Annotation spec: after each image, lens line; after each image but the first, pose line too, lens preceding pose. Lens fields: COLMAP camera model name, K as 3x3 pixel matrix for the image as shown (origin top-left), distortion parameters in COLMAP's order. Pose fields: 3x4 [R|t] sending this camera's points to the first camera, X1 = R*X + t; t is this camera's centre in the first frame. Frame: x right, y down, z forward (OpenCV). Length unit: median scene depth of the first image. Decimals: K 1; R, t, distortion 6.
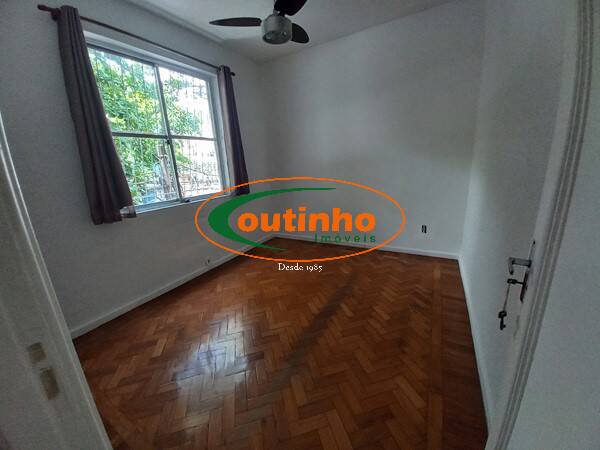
lens RADIAL K [[239.6, 0, 296.1], [0, 239.6, 222.6], [0, 0, 1]] dist [0.000904, -0.001179]
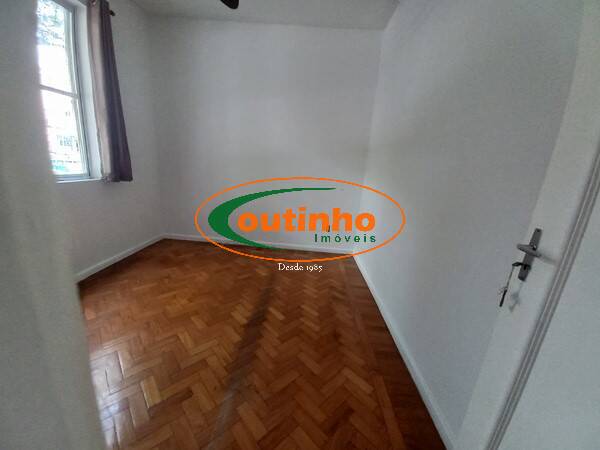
lens RADIAL K [[239.6, 0, 302.6], [0, 239.6, 226.0], [0, 0, 1]] dist [0.000904, -0.001179]
pose [[0.868782, 0.008181, 0.495127, -0.174304], [-0.010340, 0.999945, 0.001621, 0.022155], [-0.495086, -0.006528, 0.868819, 0.147346]]
